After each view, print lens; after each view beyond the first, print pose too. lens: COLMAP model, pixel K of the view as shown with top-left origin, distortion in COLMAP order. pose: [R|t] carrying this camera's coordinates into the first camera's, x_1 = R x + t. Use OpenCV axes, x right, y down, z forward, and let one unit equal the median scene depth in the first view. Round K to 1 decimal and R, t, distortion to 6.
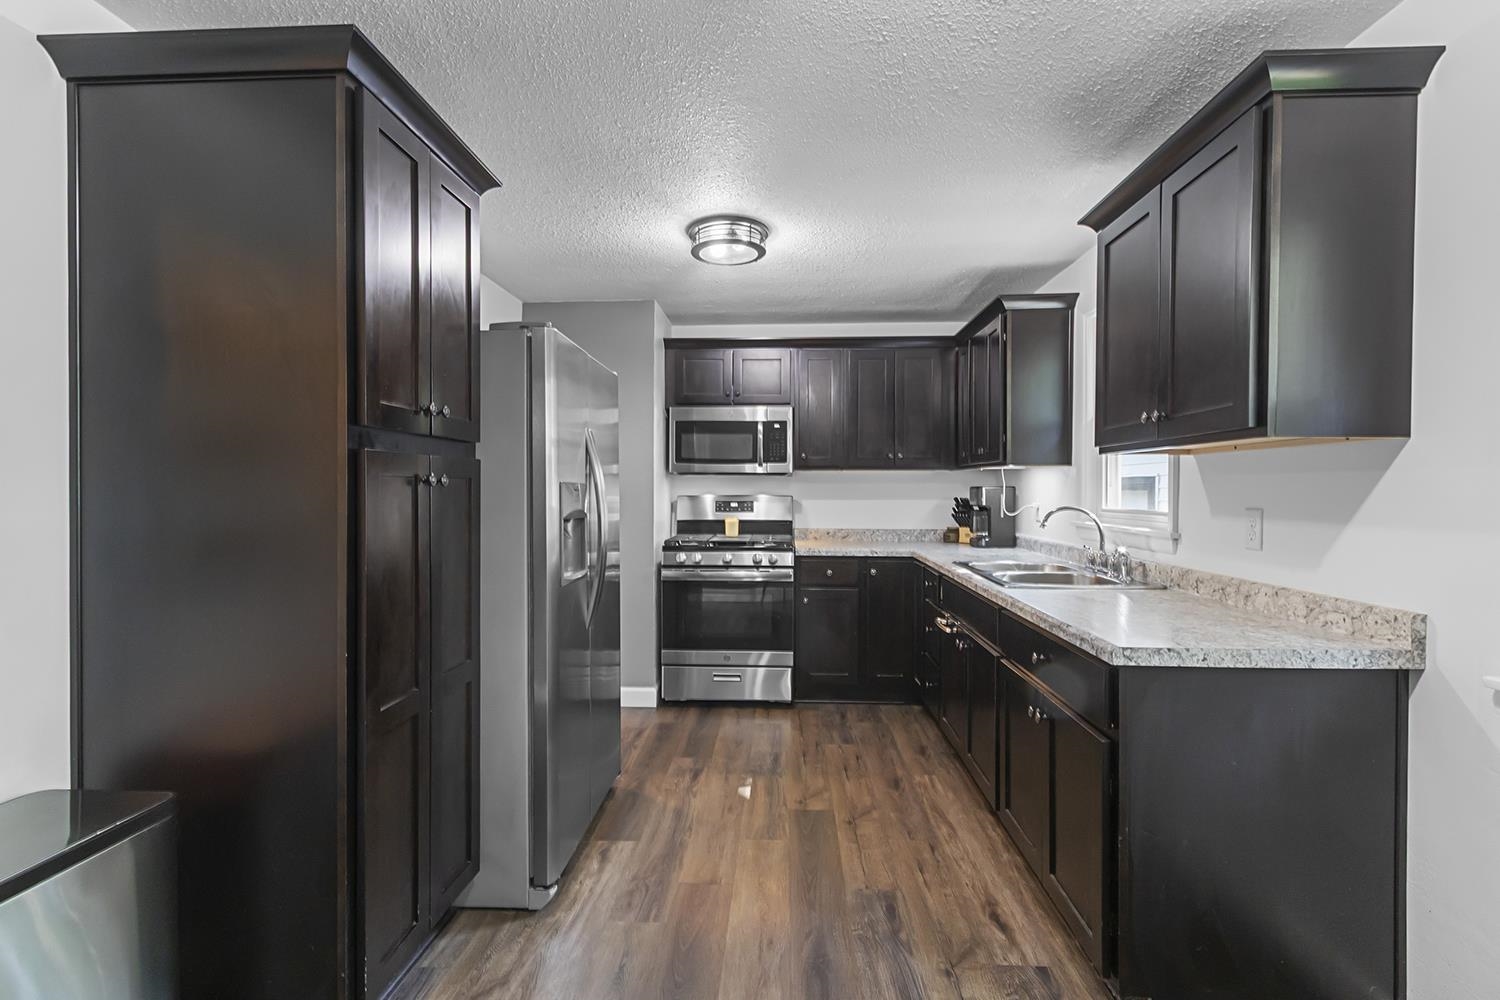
lens RADIAL K [[698.1, 0, 746.5], [0, 698.1, 496.2], [0, 0, 1]] dist [0.001110, 0.000458]
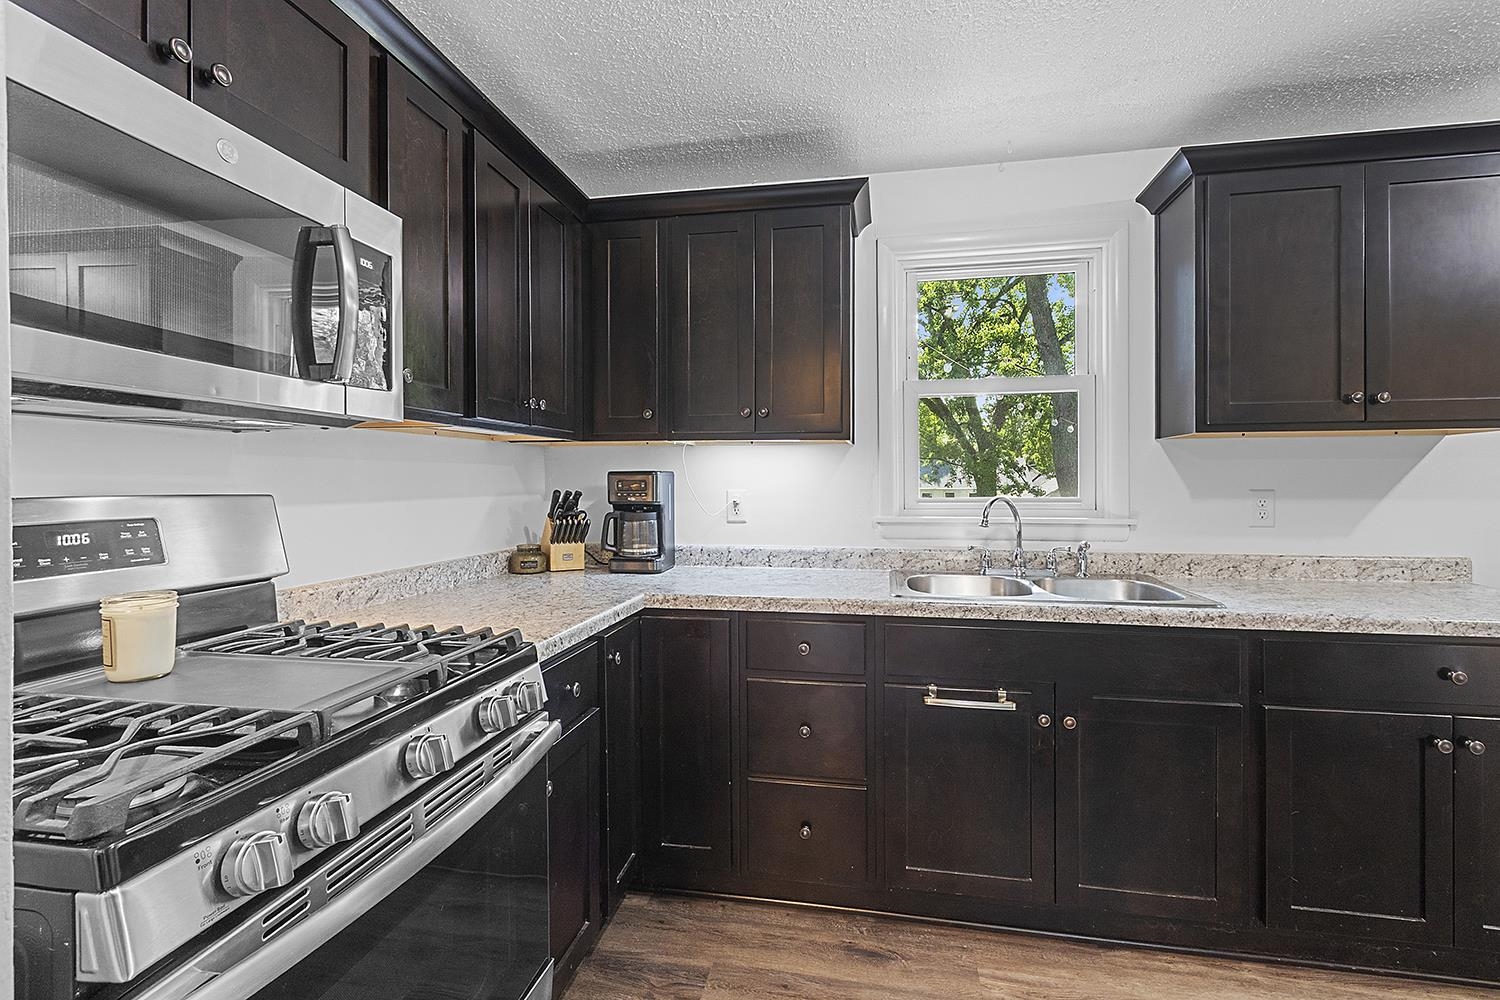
lens RADIAL K [[692.1, 0, 747.3], [0, 692.1, 484.6], [0, 0, 1]] dist [-0.001912, -0.000306]
pose [[0.134959, -0.008266, 0.990817, -0.322219], [0.014005, 0.999881, 0.006434, -0.006321], [-0.990752, 0.013008, 0.135059, 1.118487]]
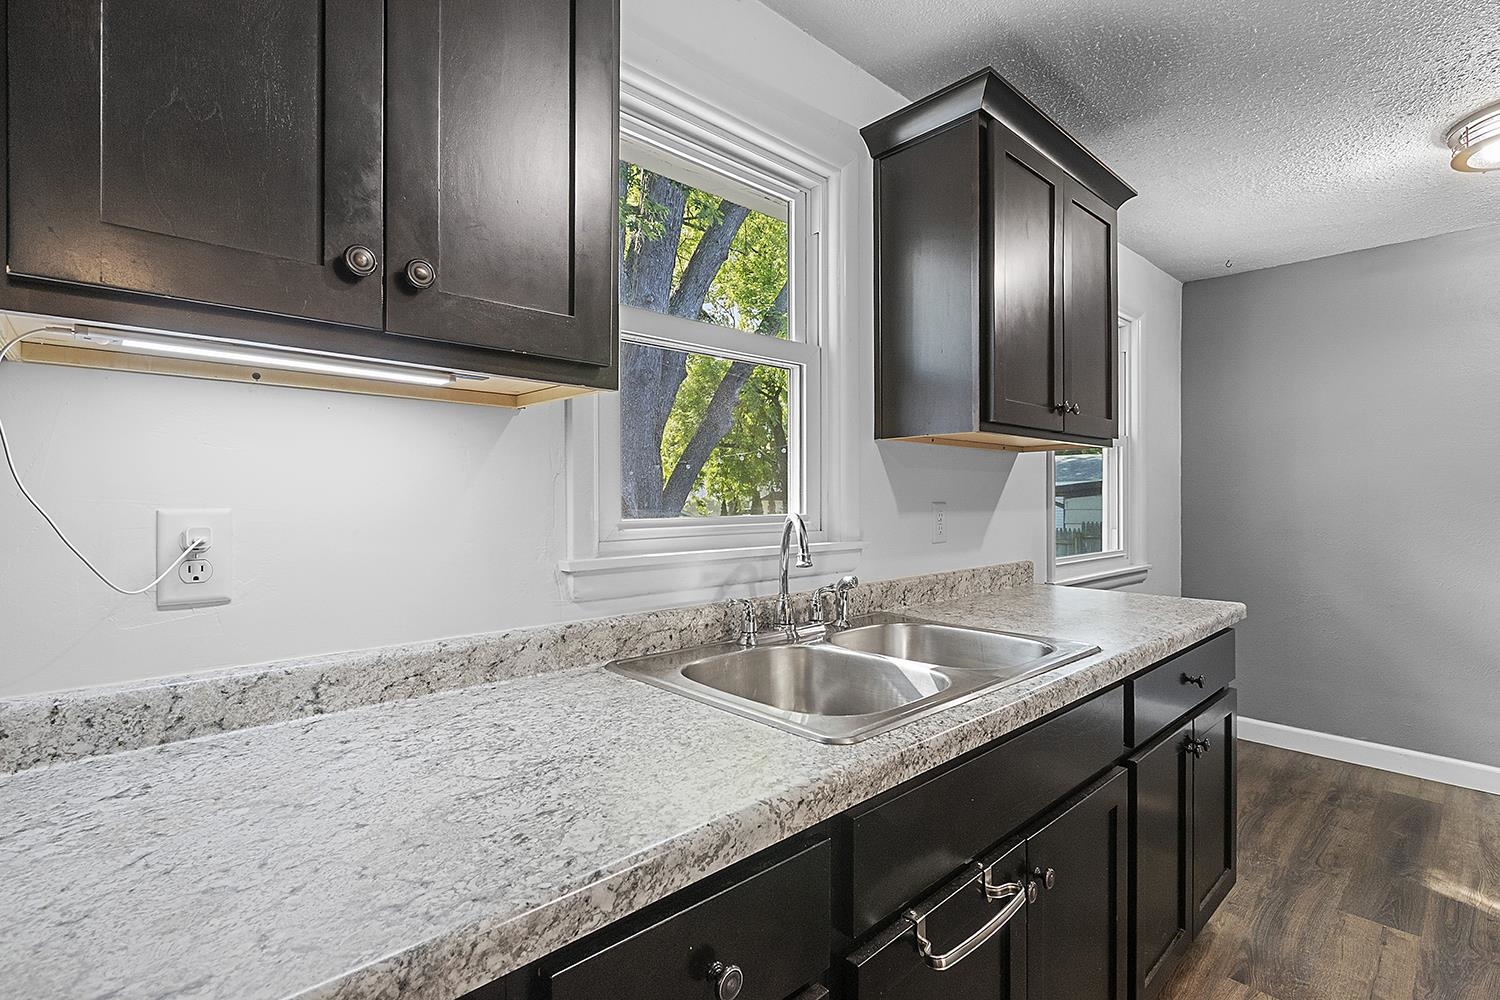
lens RADIAL K [[698.1, 0, 746.5], [0, 698.1, 496.2], [0, 0, 1]] dist [0.001110, 0.000458]
pose [[-0.723410, 0.000234, 0.690419, 0.150280], [0.007238, 0.999948, 0.007245, -0.000550], [-0.690381, 0.010238, -0.723373, 1.299209]]
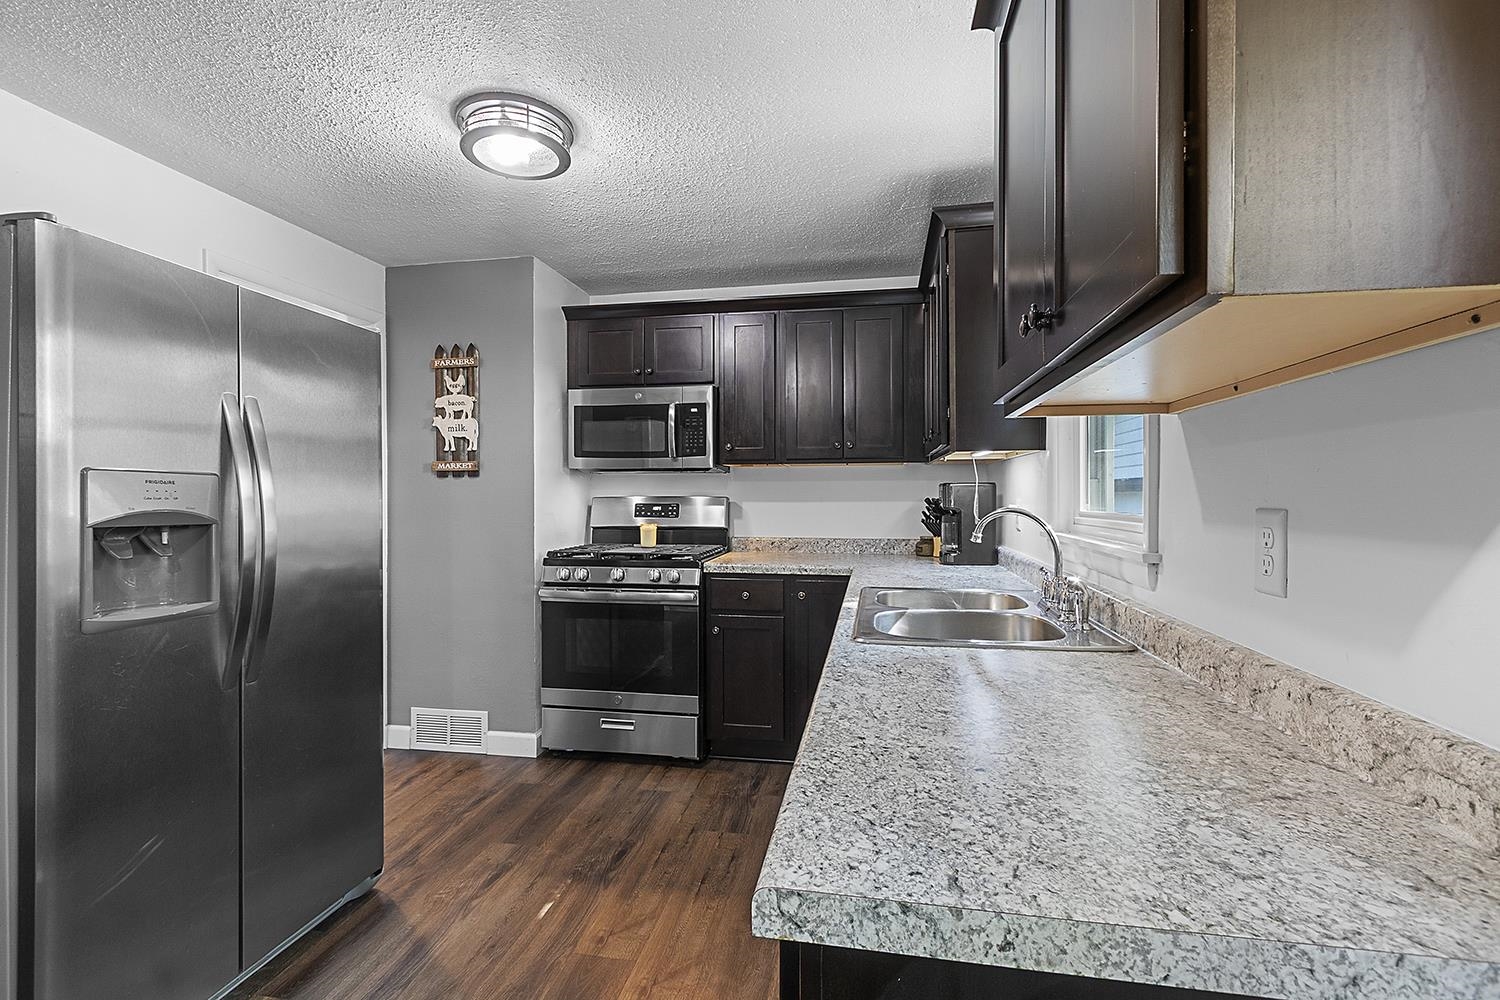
lens RADIAL K [[681.9, 0, 750.0], [0, 681.9, 500.0], [0, 0, 1]] dist [0.003209, 0.000044]
pose [[0.992297, -0.003333, -0.123833, 0.285410], [0.002969, 0.999991, -0.003124, 0.007768], [0.123842, 0.002732, 0.992298, 0.324287]]
